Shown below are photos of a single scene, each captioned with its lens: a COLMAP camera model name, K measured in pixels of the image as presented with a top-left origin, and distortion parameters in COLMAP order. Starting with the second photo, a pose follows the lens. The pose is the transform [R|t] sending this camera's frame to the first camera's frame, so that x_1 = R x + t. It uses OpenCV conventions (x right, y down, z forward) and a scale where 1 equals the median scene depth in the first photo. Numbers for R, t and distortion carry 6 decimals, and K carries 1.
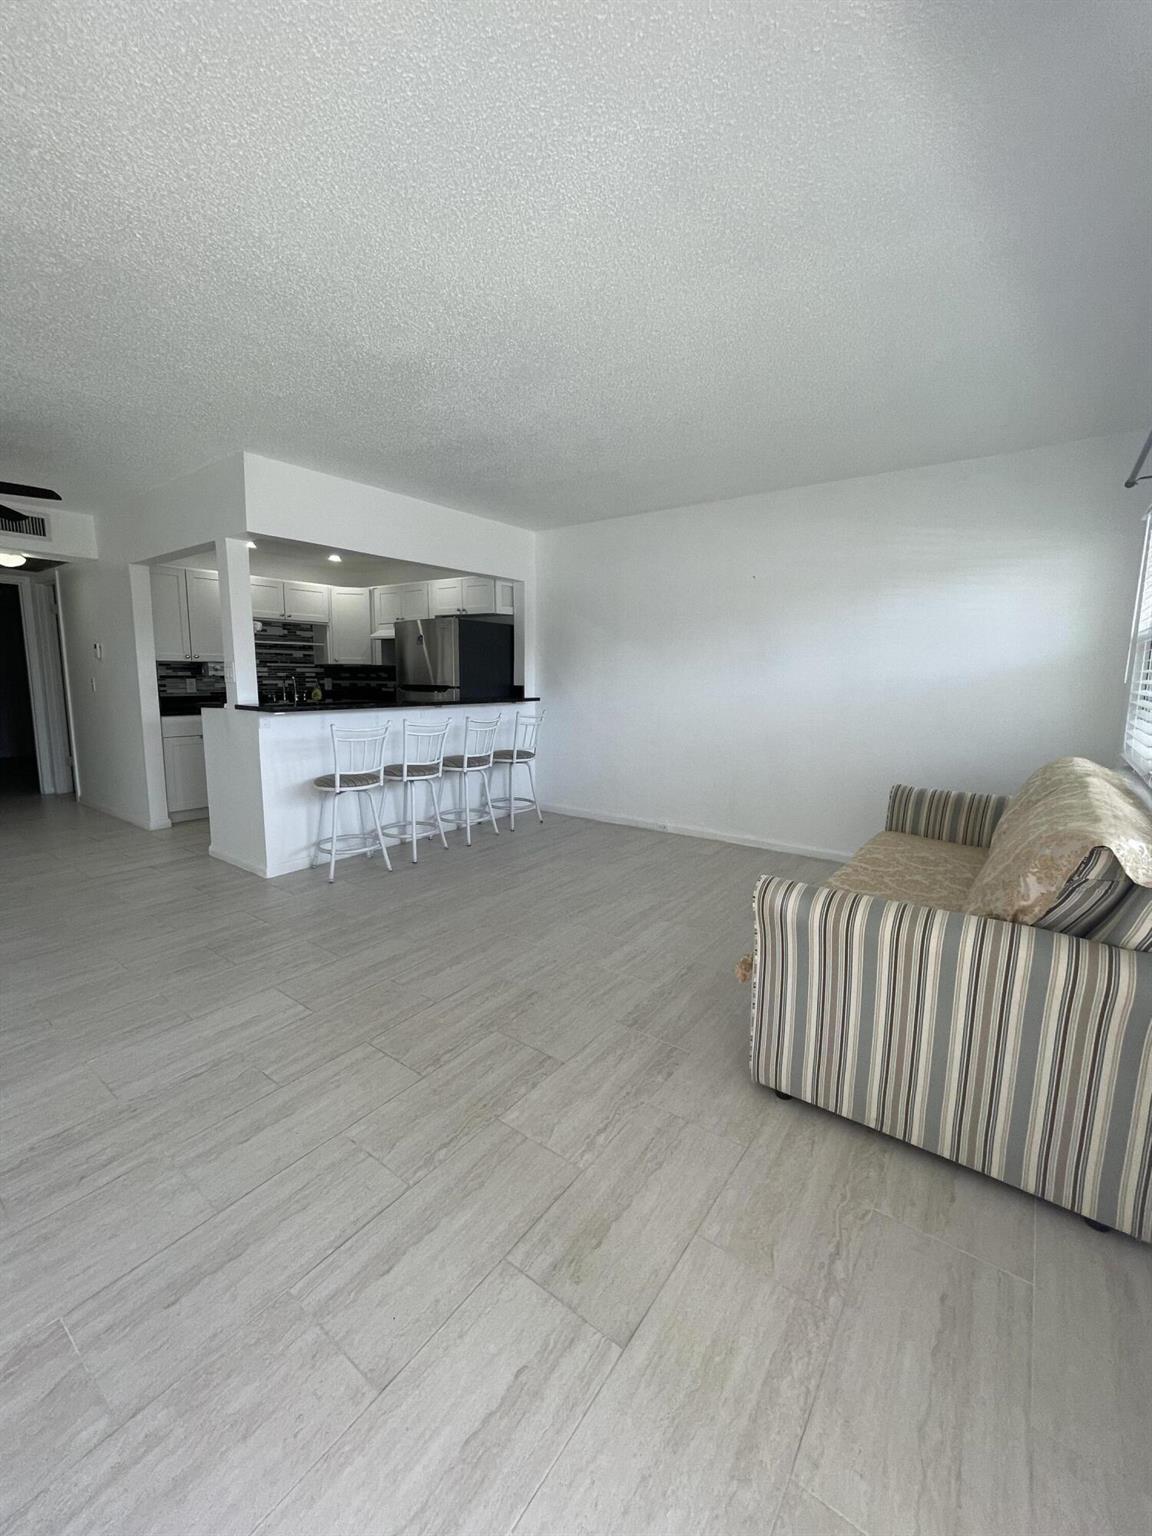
lens RADIAL K [[619.1, 0, 573.9], [0, 619.1, 759.2], [0, 0, 1]] dist [0.000186, 0.000012]
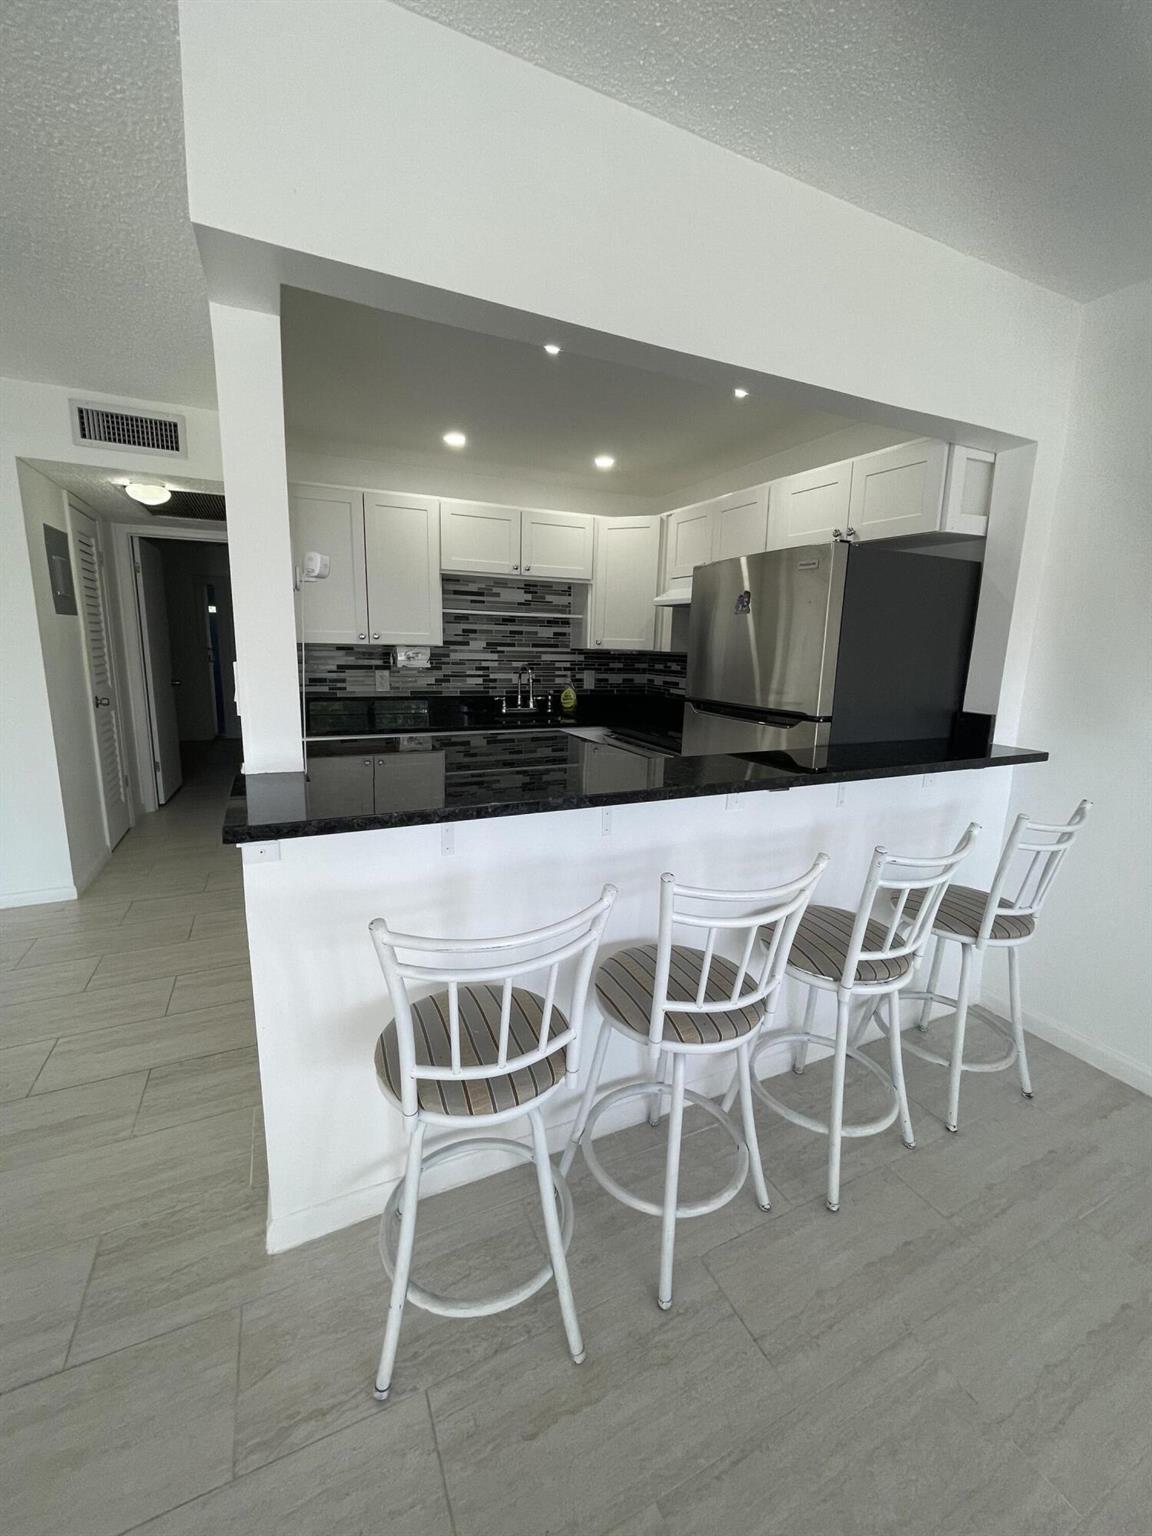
lens RADIAL K [[620.0, 0, 576.6], [0, 620.0, 756.3], [0, 0, 1]] dist [0.007970, 0.000160]
pose [[0.881995, 0.097180, -0.461129, -0.131317], [-0.080092, 0.995183, 0.056539, -0.094632], [0.464402, -0.012934, 0.885530, 0.523299]]
